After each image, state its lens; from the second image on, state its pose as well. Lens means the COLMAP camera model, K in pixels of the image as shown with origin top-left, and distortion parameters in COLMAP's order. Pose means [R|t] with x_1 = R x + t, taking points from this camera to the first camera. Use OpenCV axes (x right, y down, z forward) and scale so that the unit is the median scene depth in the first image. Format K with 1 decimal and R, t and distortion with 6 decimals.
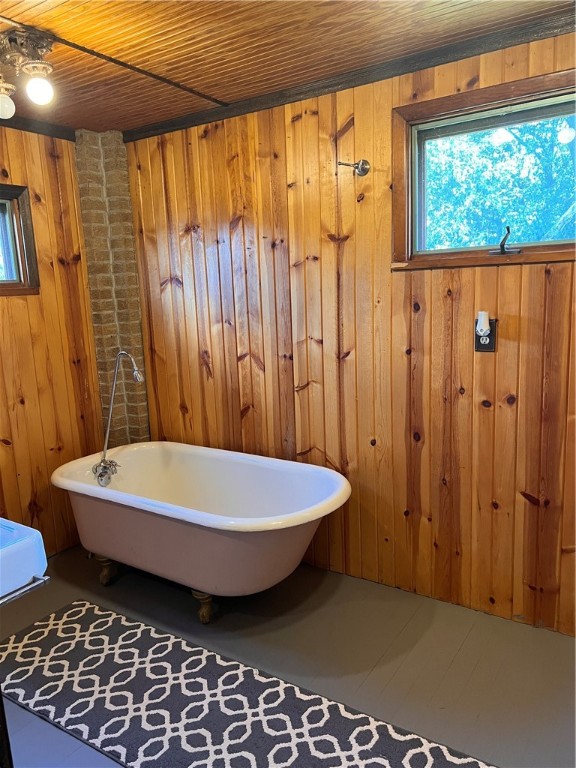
lens RADIAL K [[571.2, 0, 290.1], [0, 571.2, 386.2], [0, 0, 1]] dist [0.081039, -0.121810]
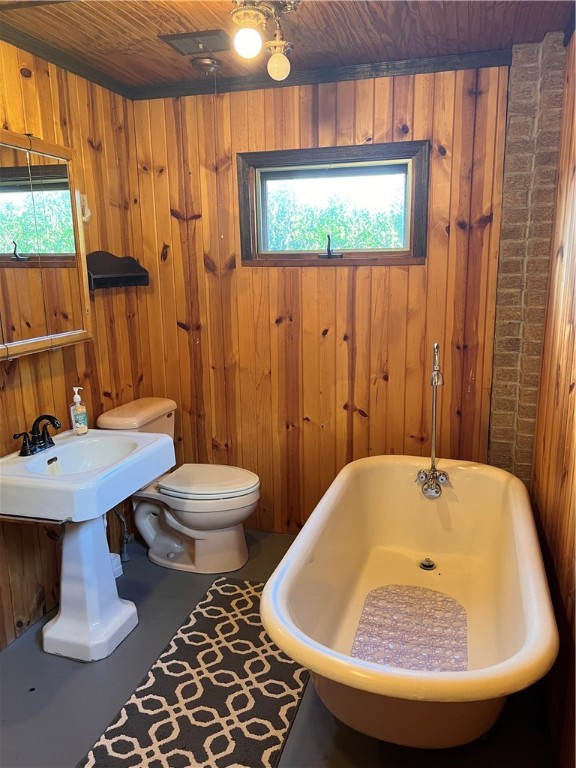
lens RADIAL K [[571.2, 0, 290.1], [0, 571.2, 386.2], [0, 0, 1]] dist [0.081039, -0.121810]
pose [[0.299387, 0.233965, -0.925001, 0.362283], [-0.170016, 0.967036, 0.189569, -0.111130], [0.938862, 0.100510, 0.329296, 0.535443]]
